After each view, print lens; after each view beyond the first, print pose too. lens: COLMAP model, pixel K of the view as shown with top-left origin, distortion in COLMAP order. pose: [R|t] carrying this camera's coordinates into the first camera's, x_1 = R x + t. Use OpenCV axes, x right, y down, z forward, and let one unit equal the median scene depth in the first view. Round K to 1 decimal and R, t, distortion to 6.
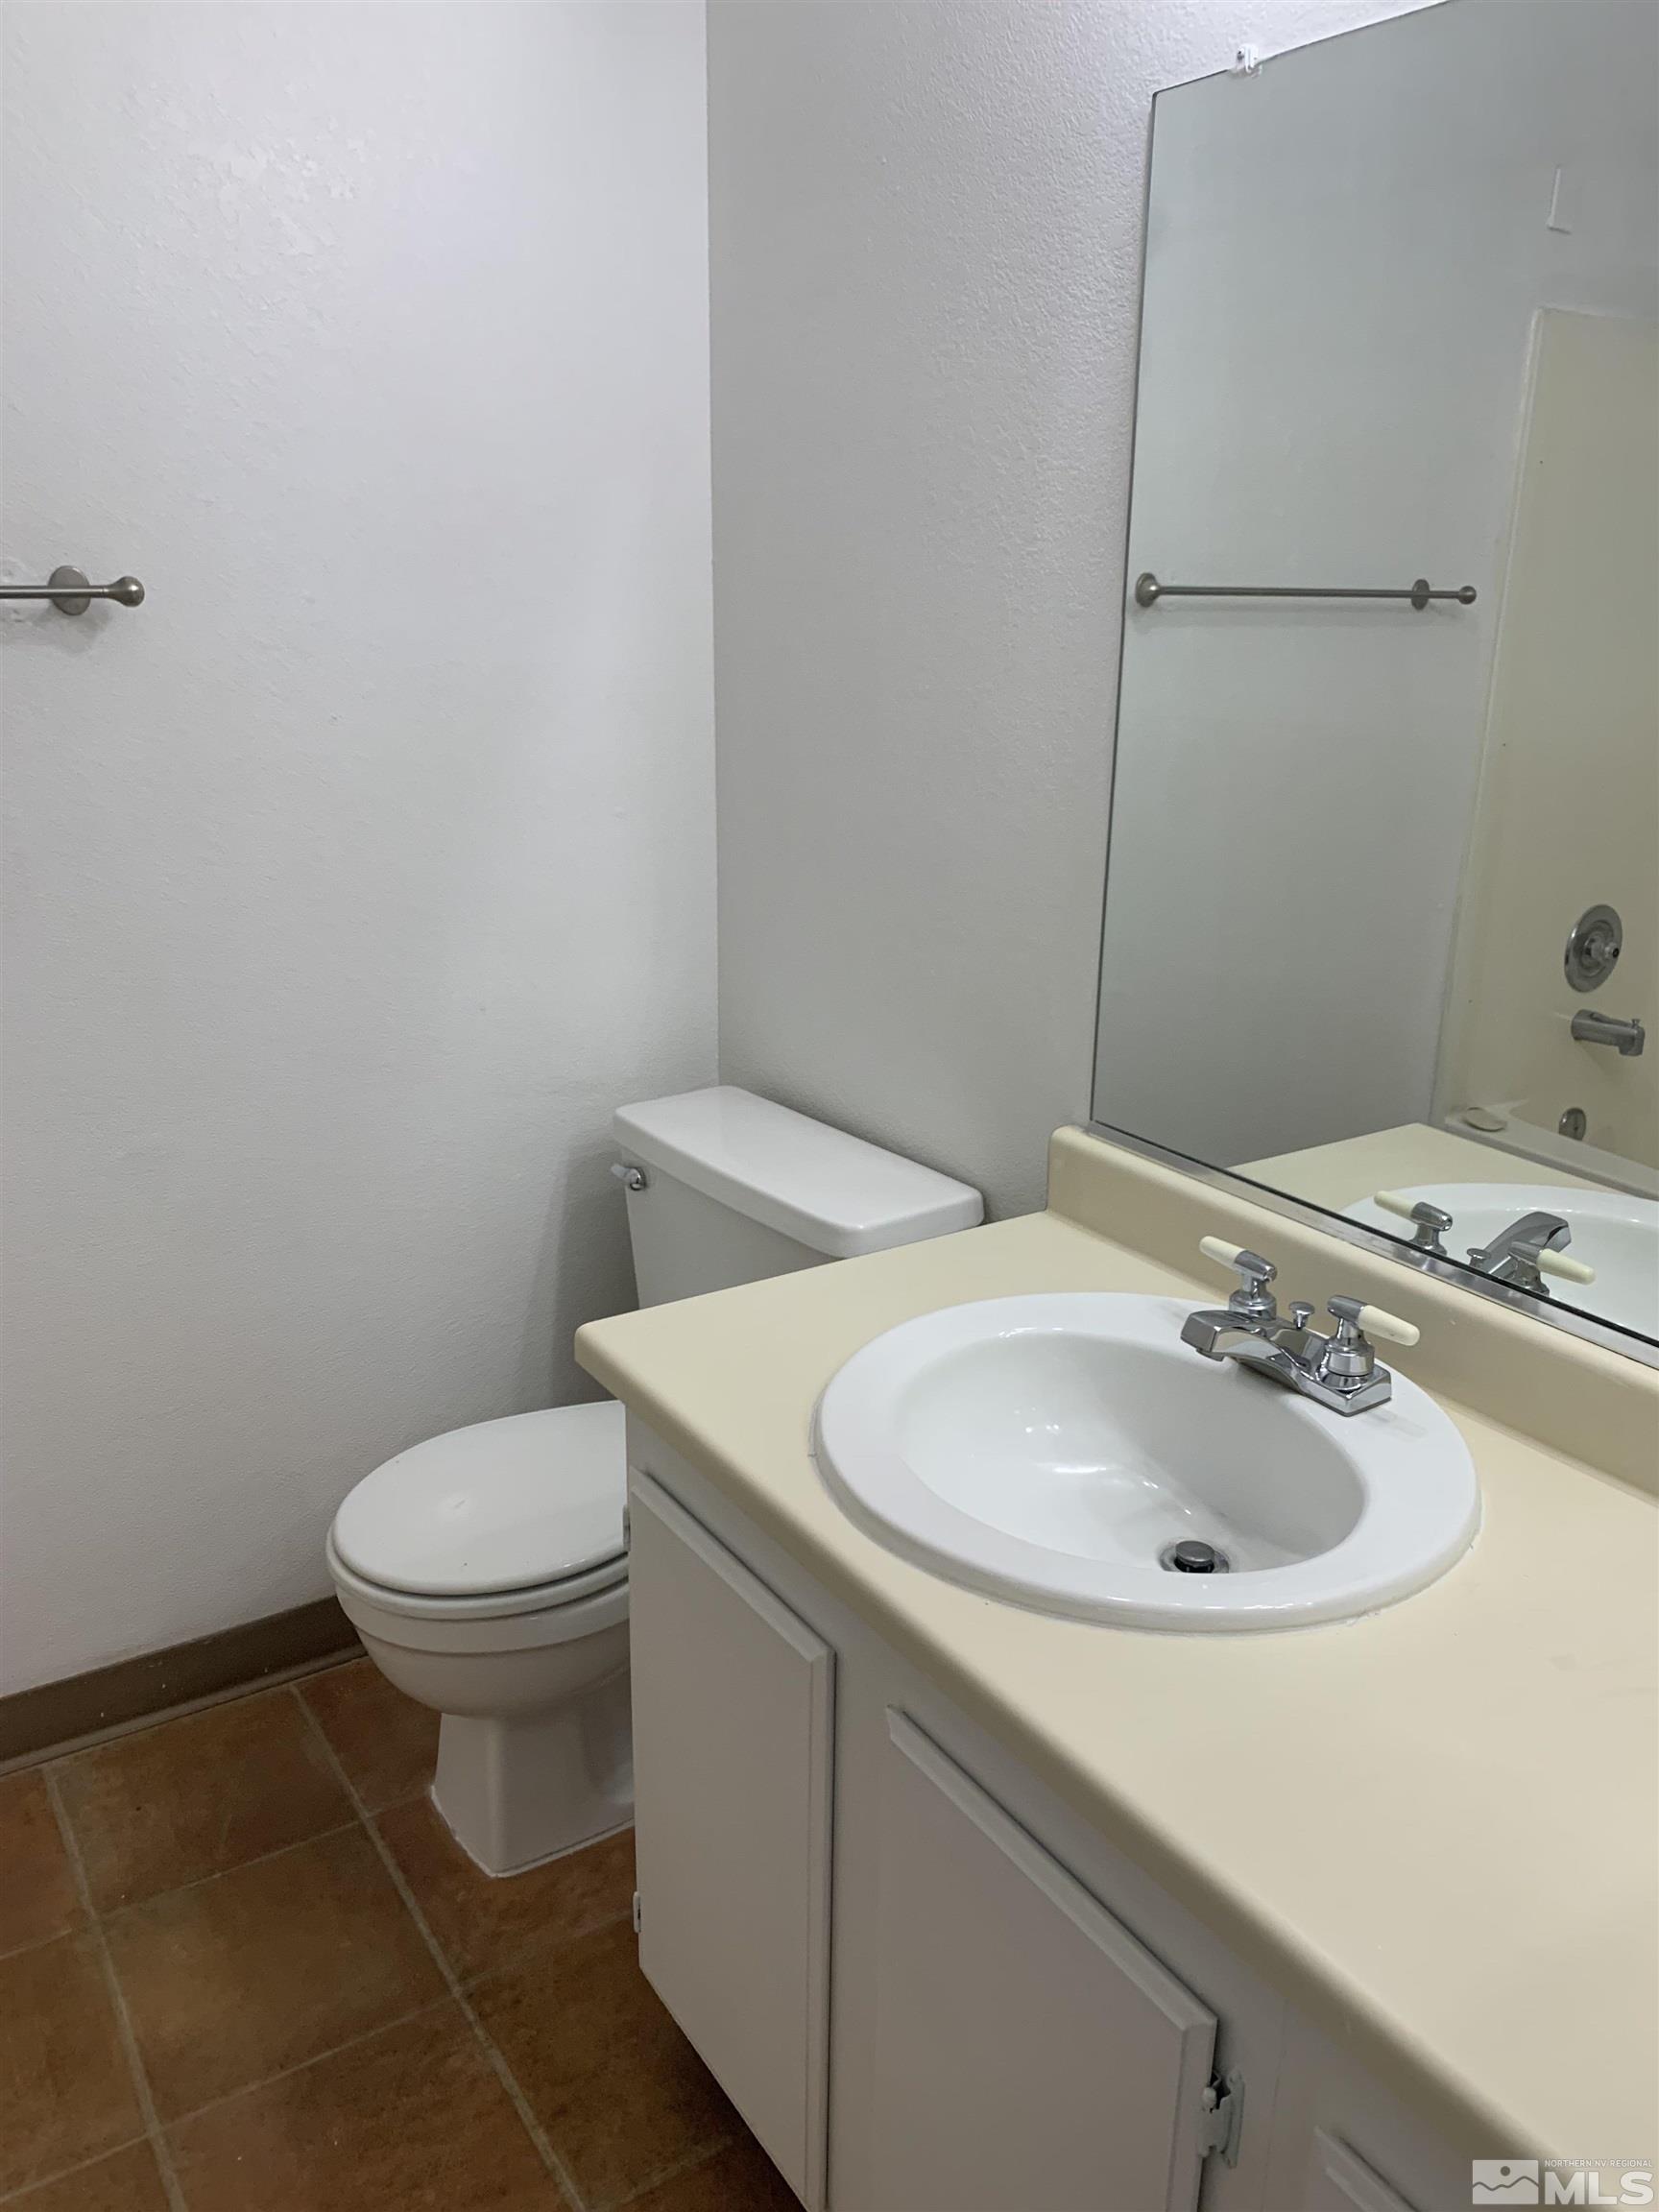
lens RADIAL K [[1697.9, 0, 835.5], [0, 1697.9, 1097.0], [0, 0, 1]] dist [0.039295, -0.000587]
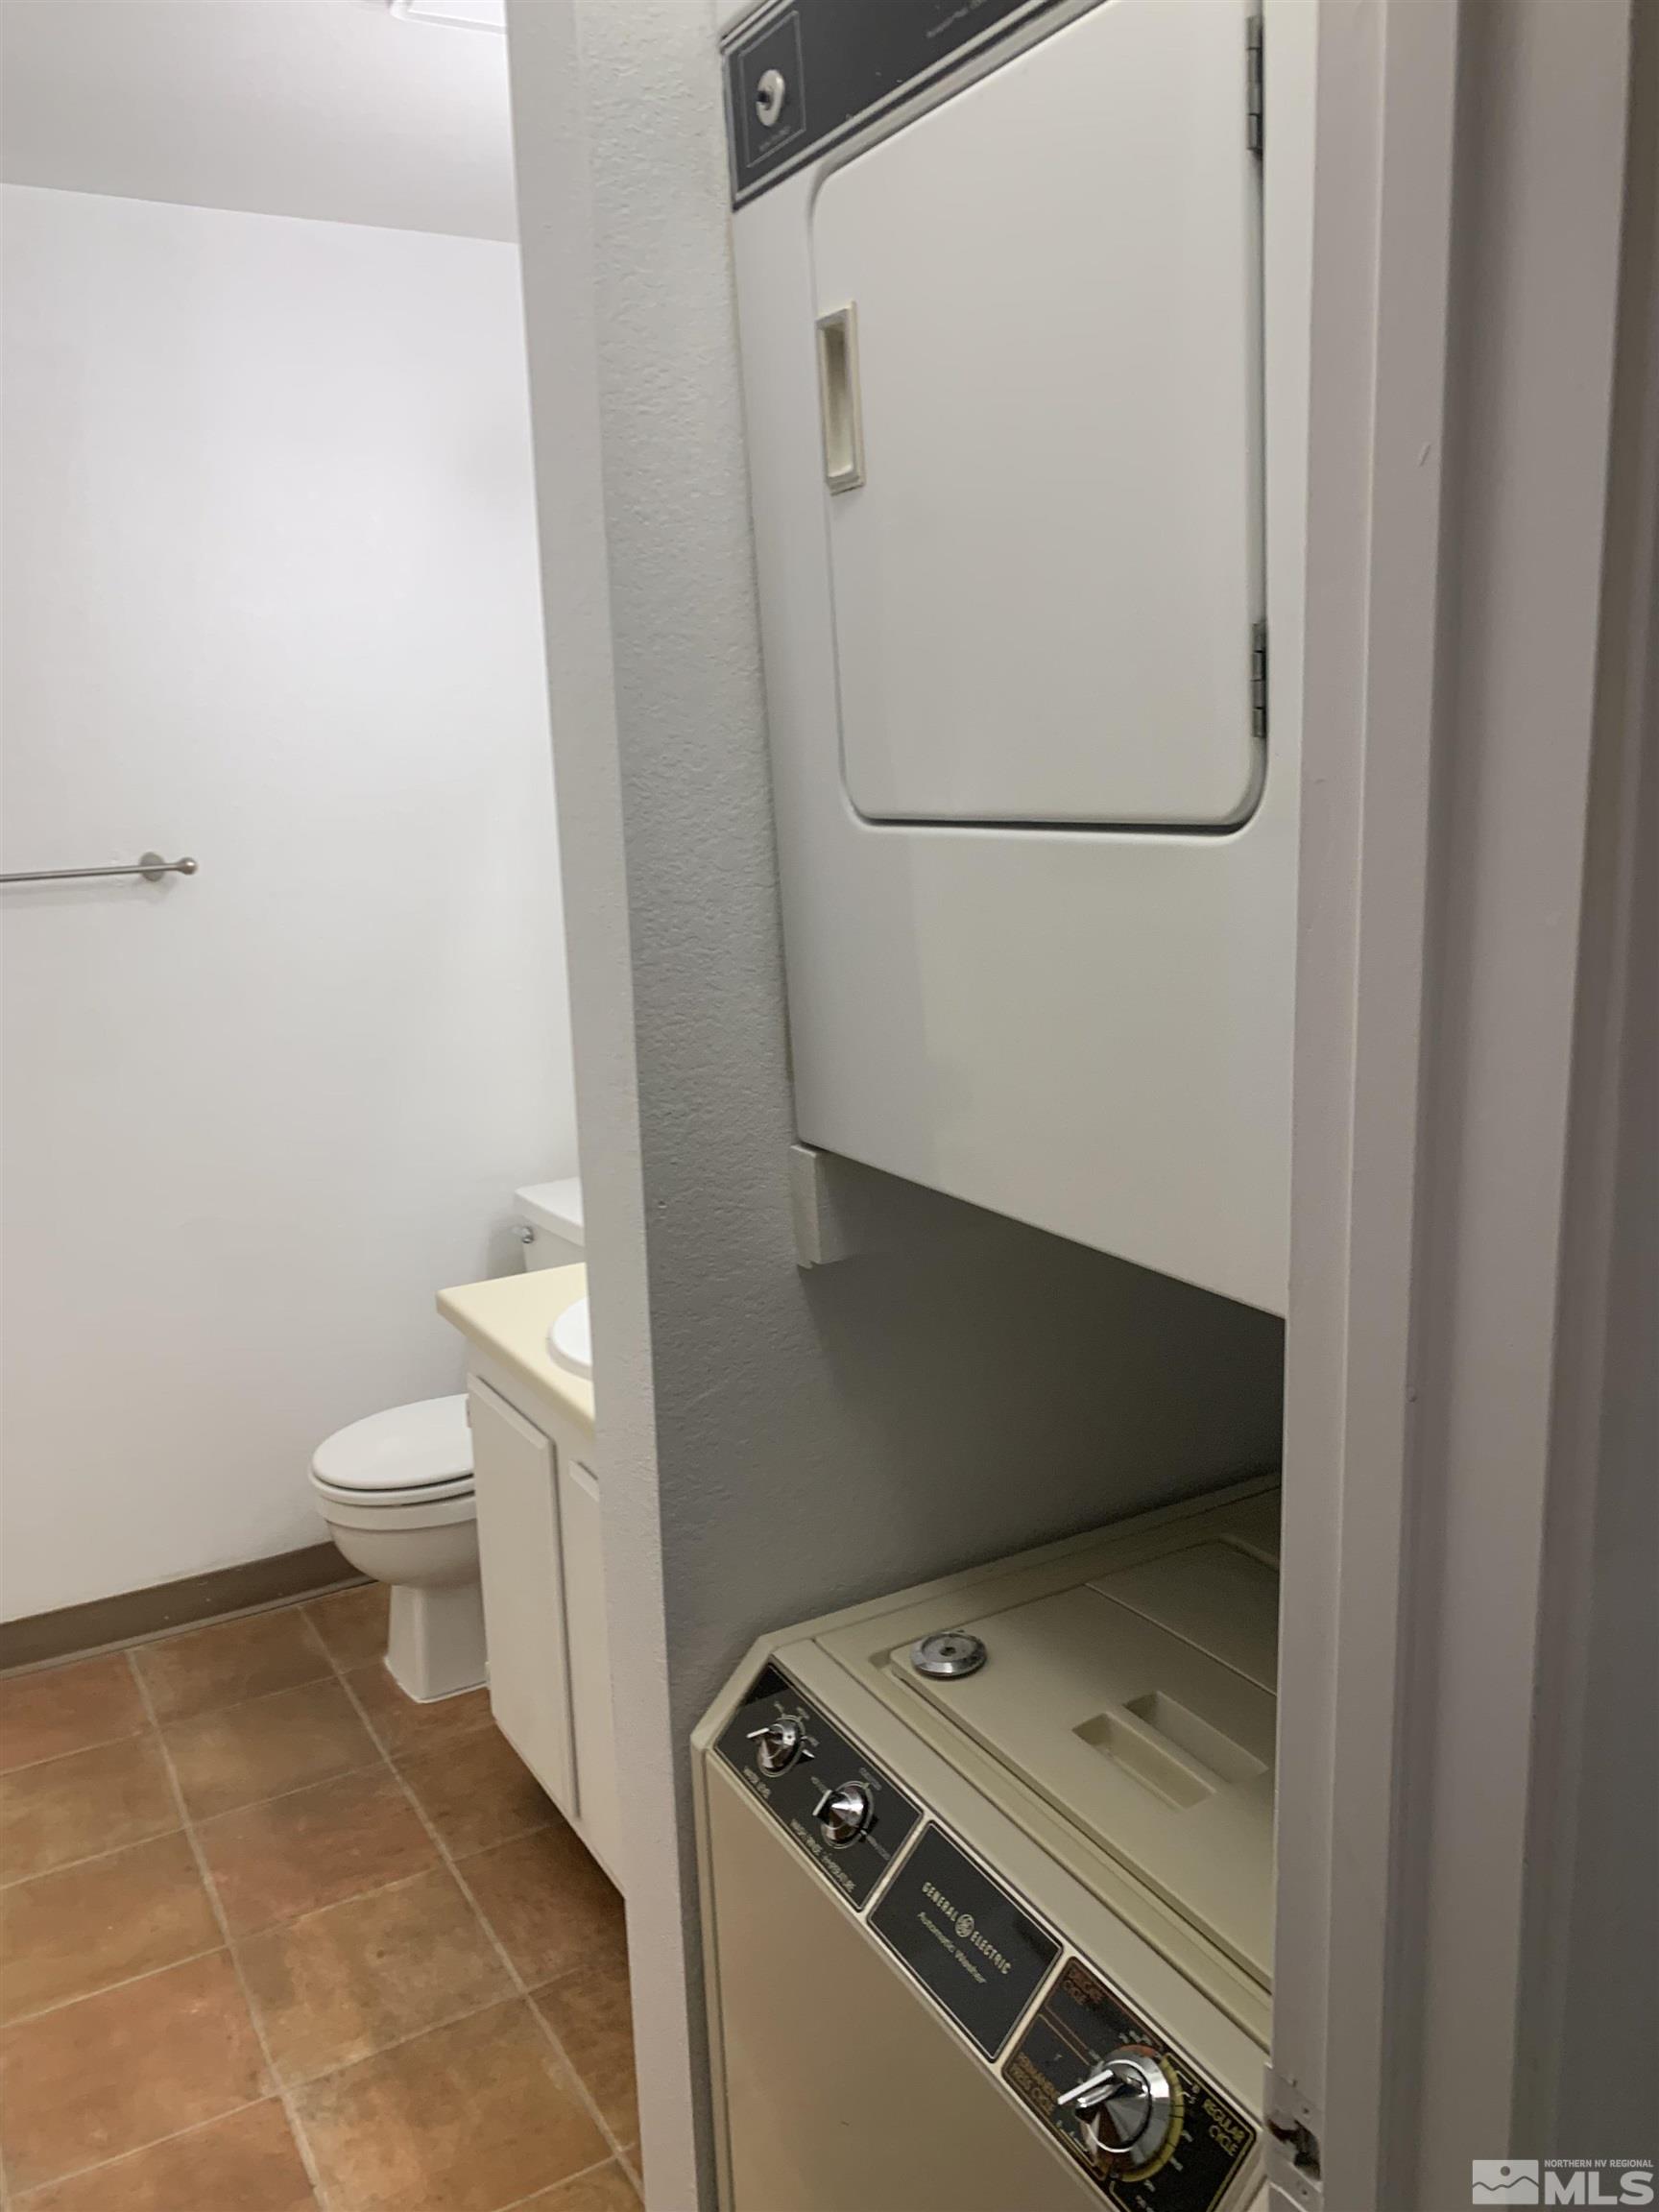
lens RADIAL K [[1697.9, 0, 835.5], [0, 1697.9, 1097.0], [0, 0, 1]] dist [0.039295, -0.000587]
pose [[0.997773, -0.034176, -0.057287, 0.272086], [0.027555, 0.993256, -0.112620, 0.117692], [0.060749, 0.110790, 0.991985, -0.521540]]
